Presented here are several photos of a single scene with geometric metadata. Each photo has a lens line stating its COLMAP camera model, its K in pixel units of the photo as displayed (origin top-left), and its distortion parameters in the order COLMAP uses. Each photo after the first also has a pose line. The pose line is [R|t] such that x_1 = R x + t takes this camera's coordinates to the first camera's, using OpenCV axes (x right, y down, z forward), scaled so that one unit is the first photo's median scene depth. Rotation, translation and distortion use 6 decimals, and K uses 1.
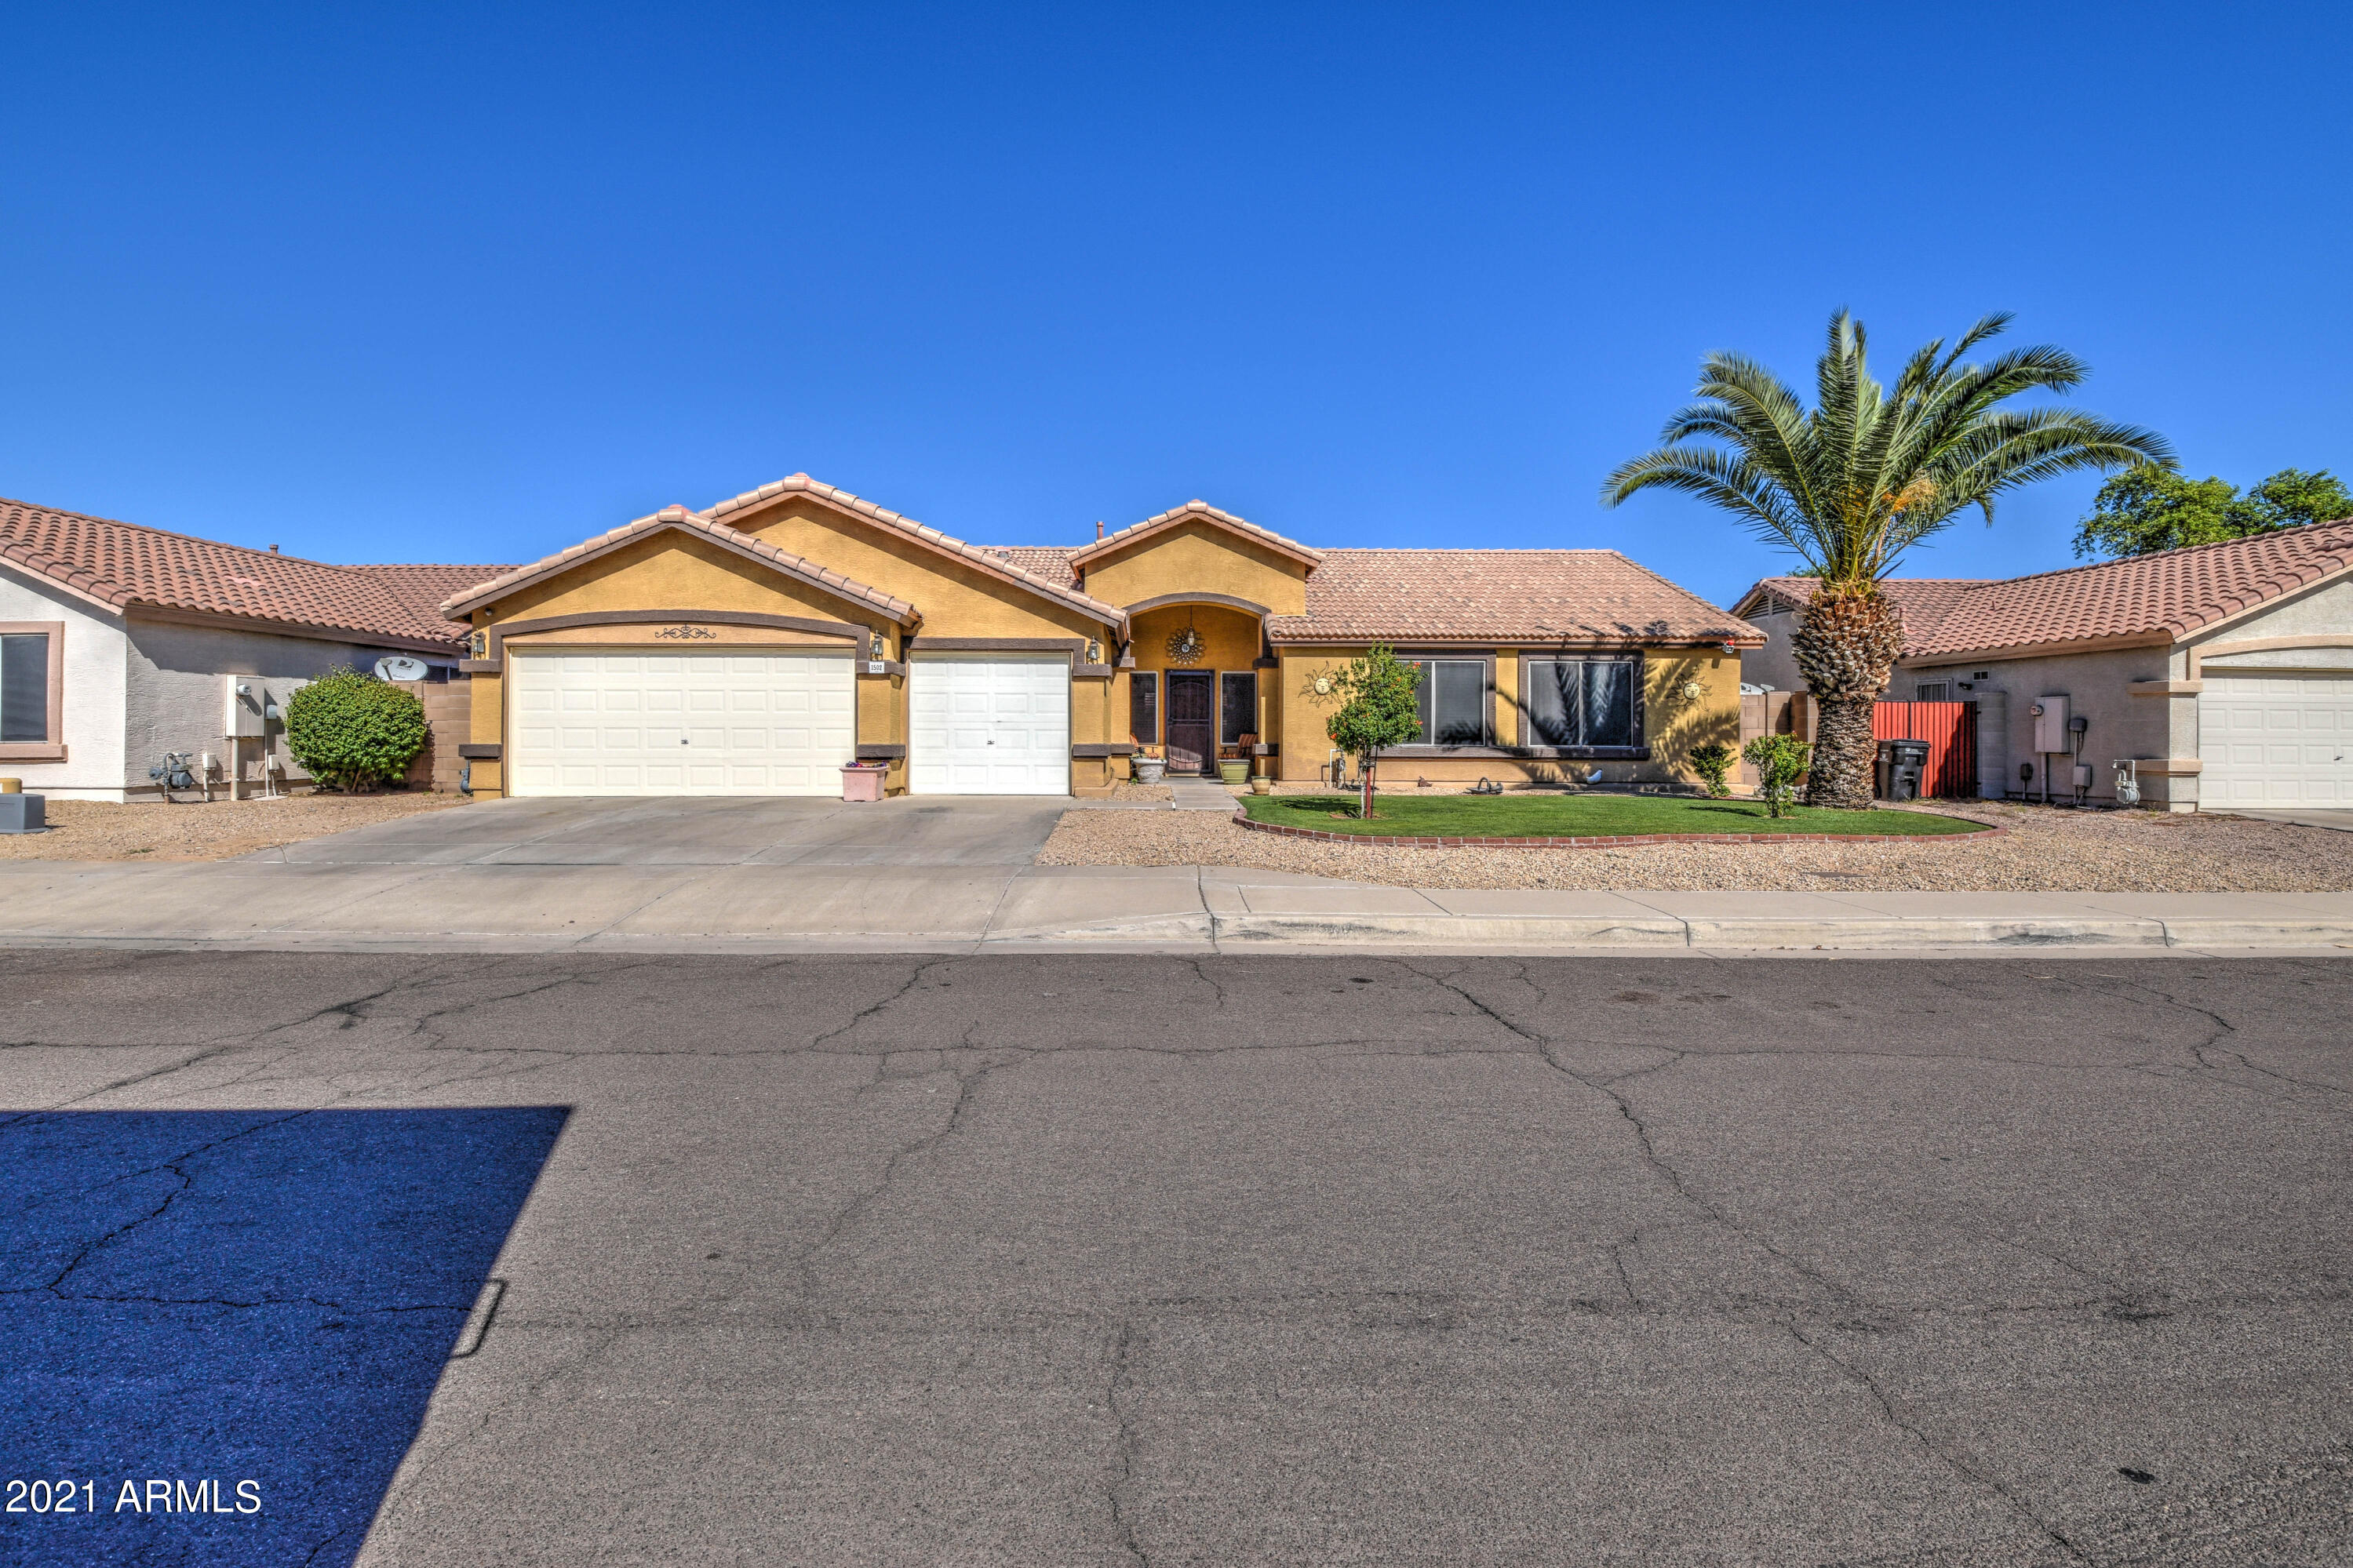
lens RADIAL K [[1041.7, 0, 1151.2], [0, 1041.7, 734.6], [0, 0, 1]] dist [0.000242, -0.014096]
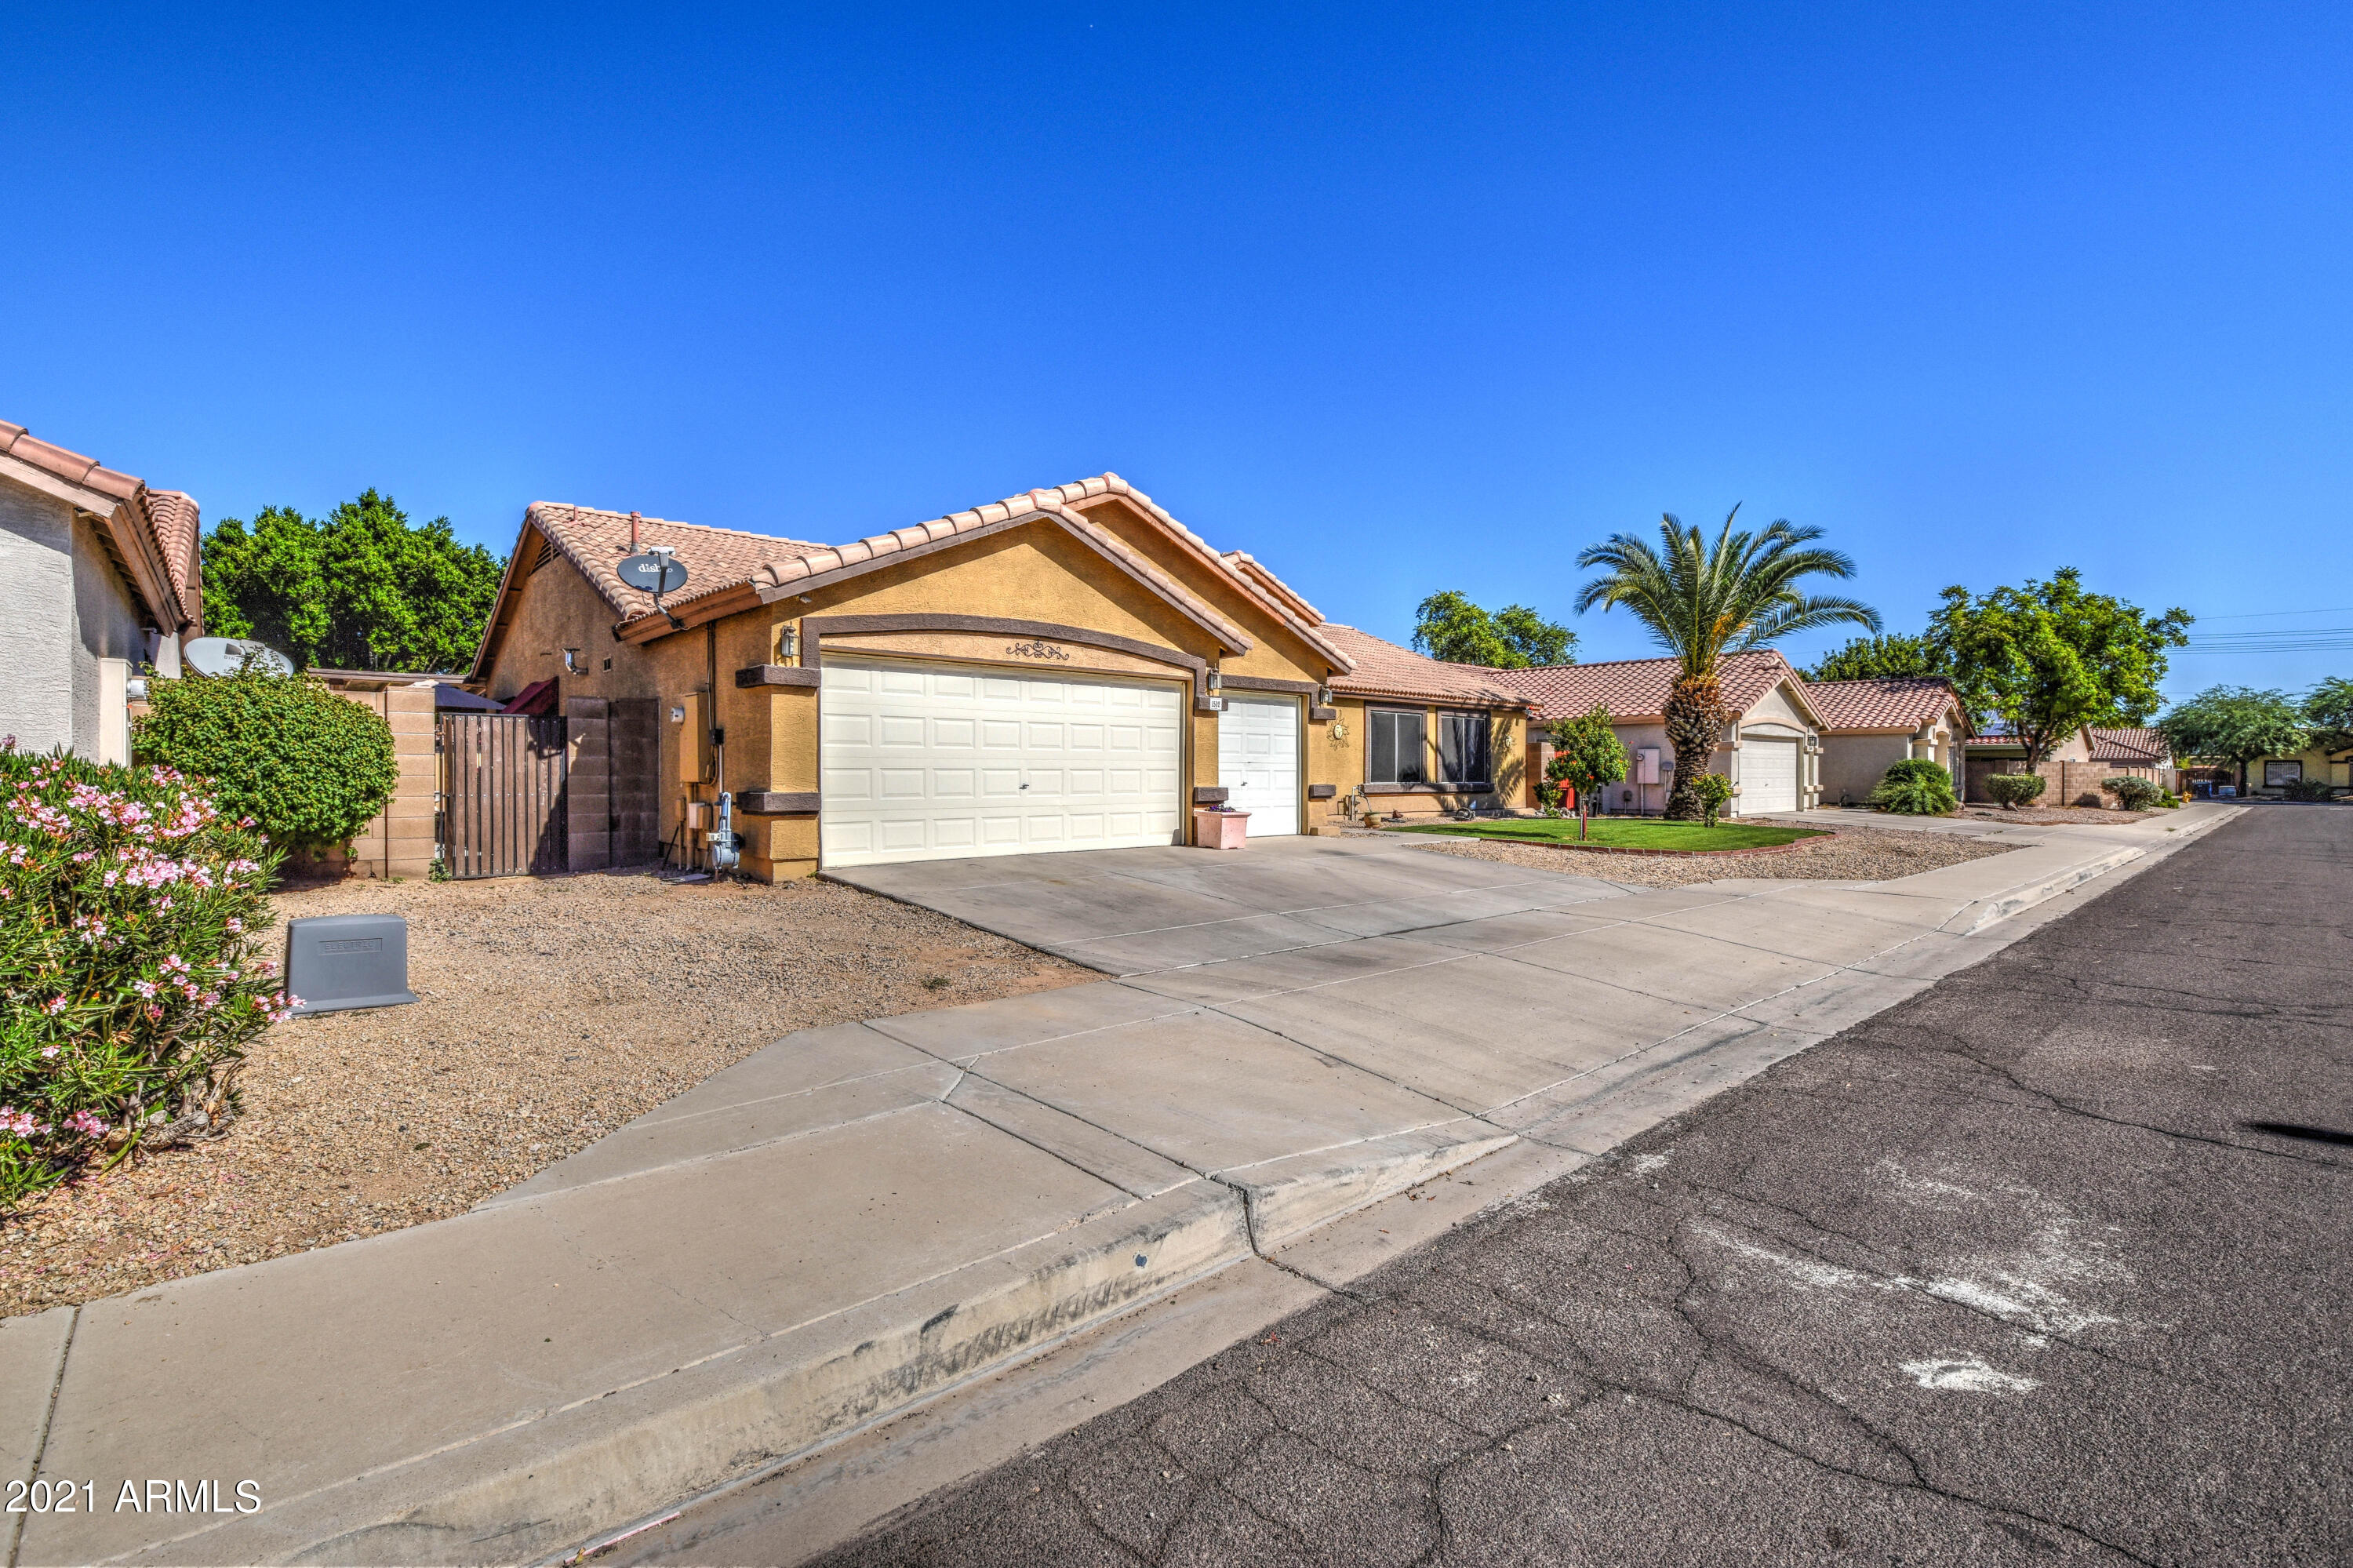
lens RADIAL K [[1041.8, 0, 1175.5], [0, 1041.8, 778.6], [0, 0, 1]] dist [0.000242, -0.014096]
pose [[0.747319, -0.005548, 0.664443, -0.789626], [0.000945, 0.999973, 0.007287, -0.004058], [-0.664465, -0.004818, 0.747304, 0.286619]]
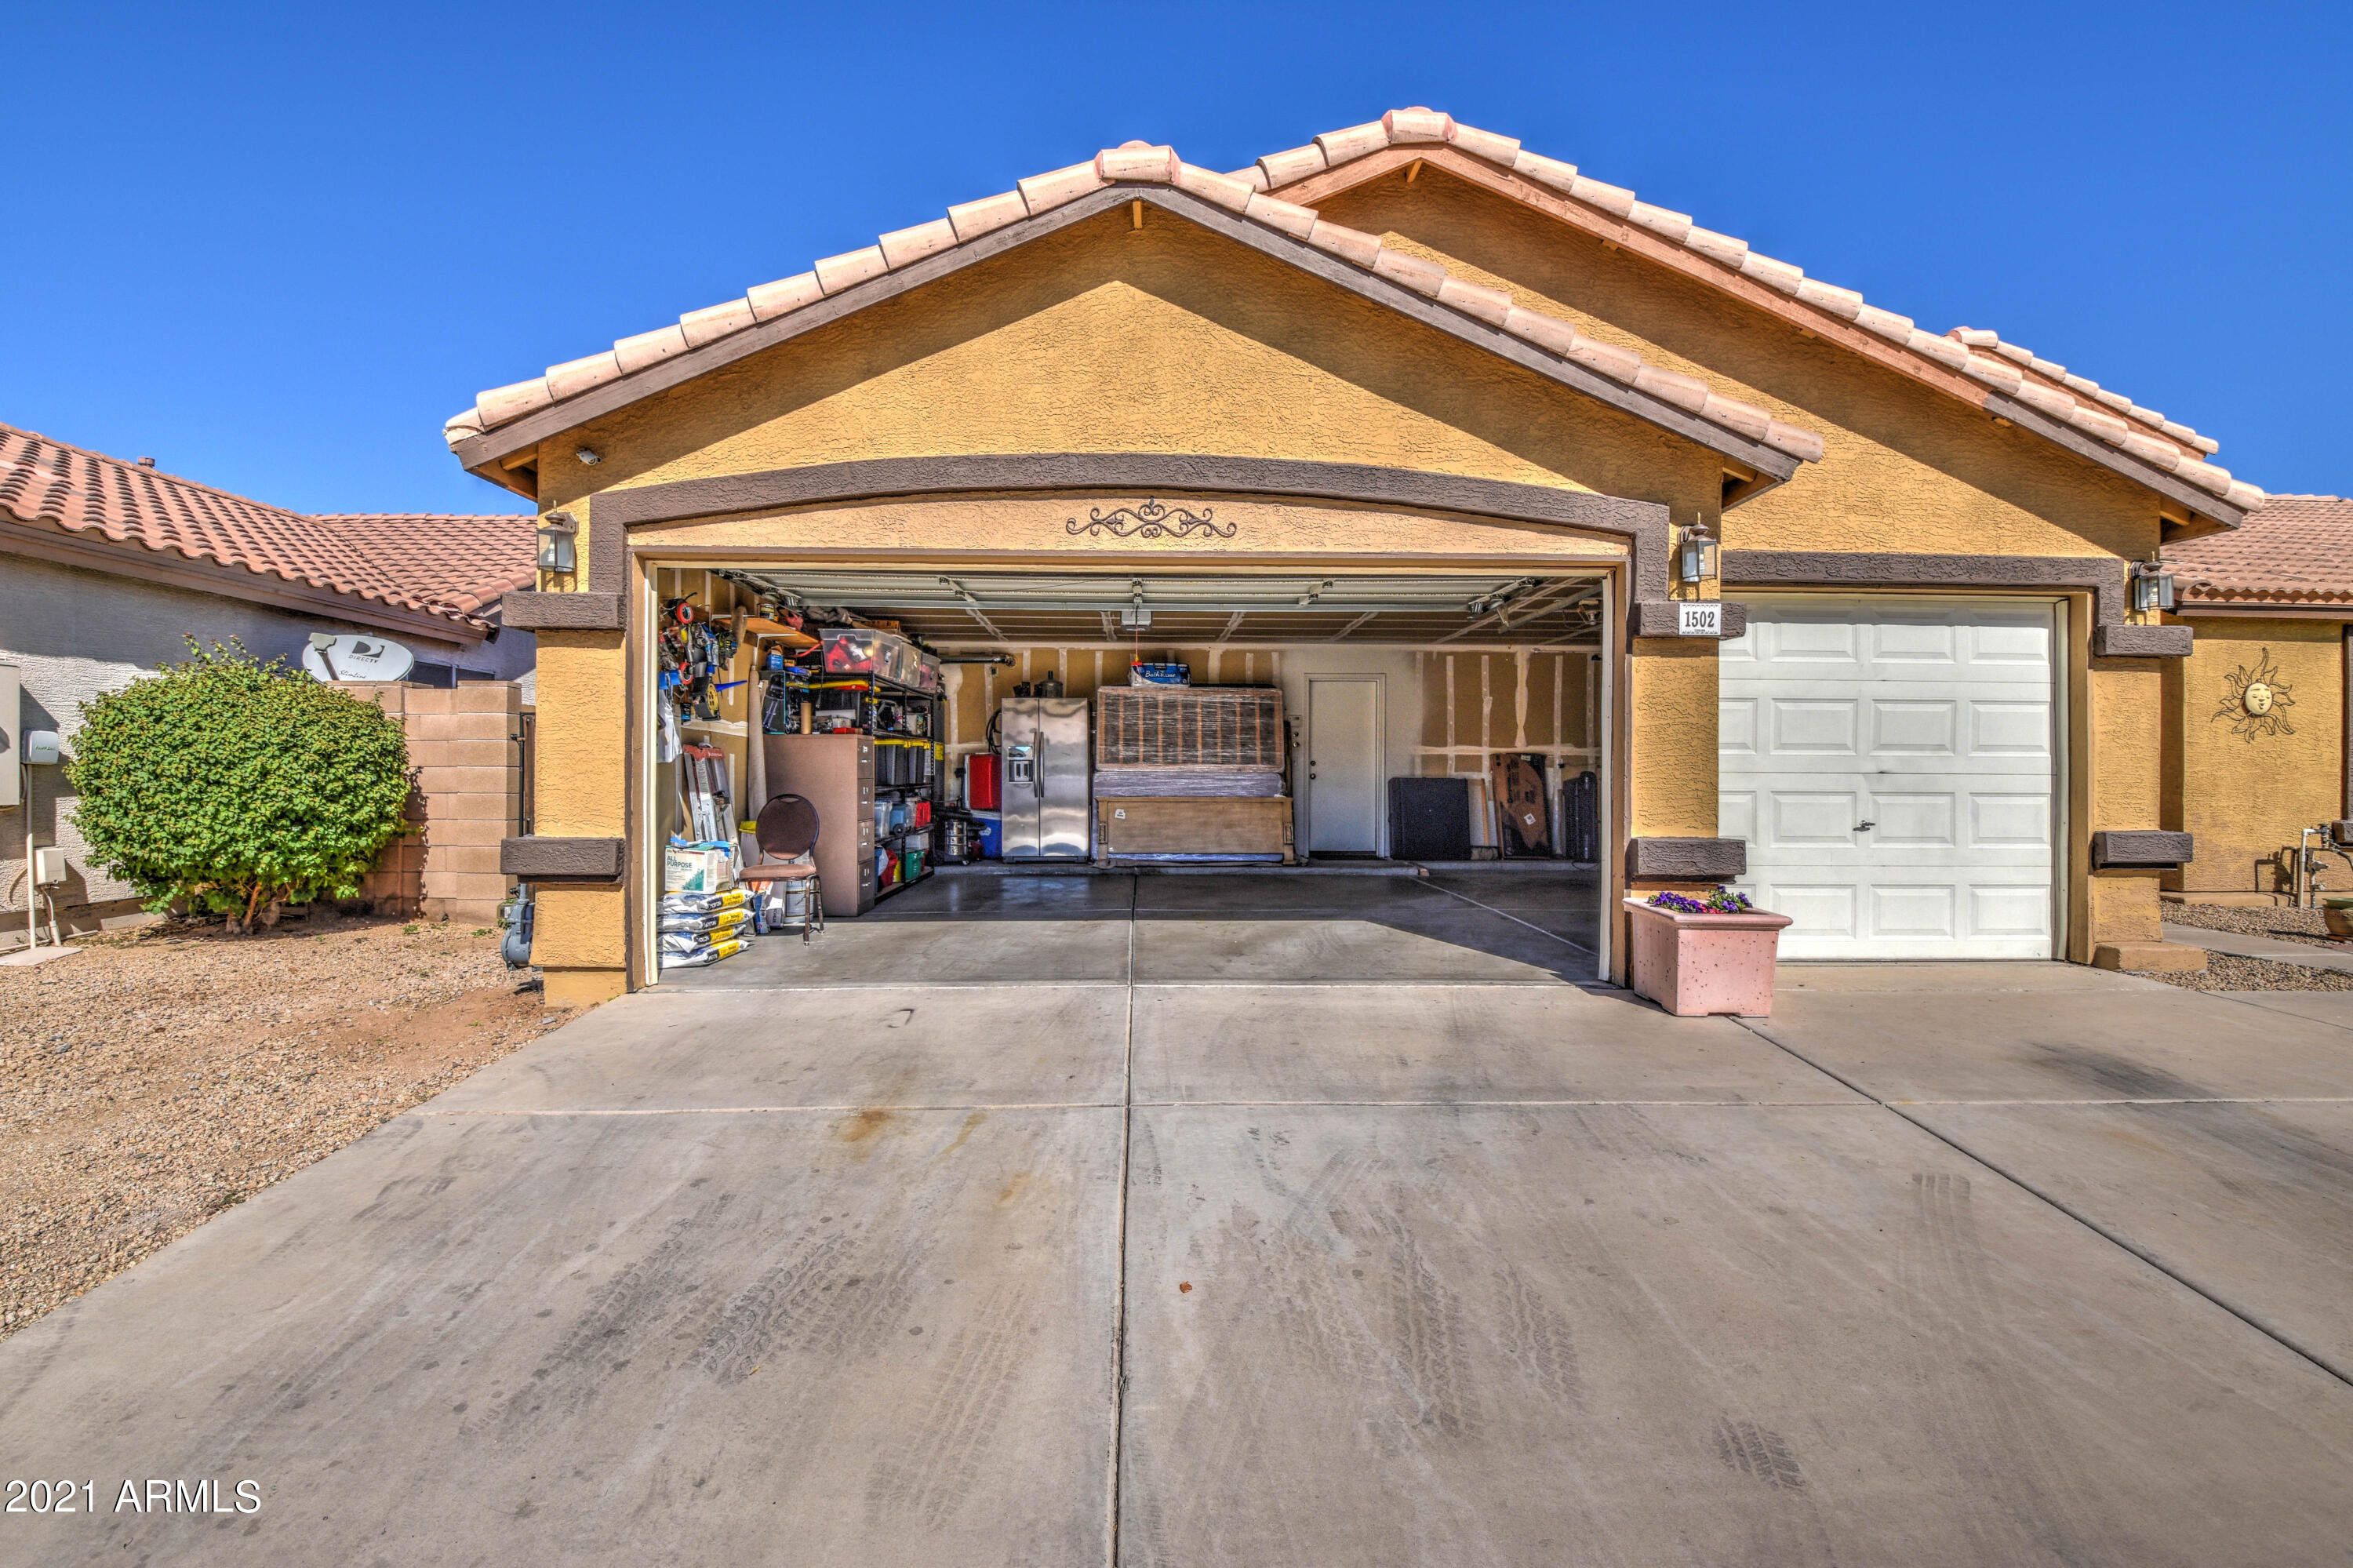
lens RADIAL K [[1041.8, 0, 1167.9], [0, 1041.8, 780.4], [0, 0, 1]] dist [0.000242, -0.014096]
pose [[0.999885, 0.000698, 0.015176, -0.390672], [-0.000732, 0.999997, 0.002260, -0.009427], [-0.015174, -0.002271, 0.999882, 0.565935]]
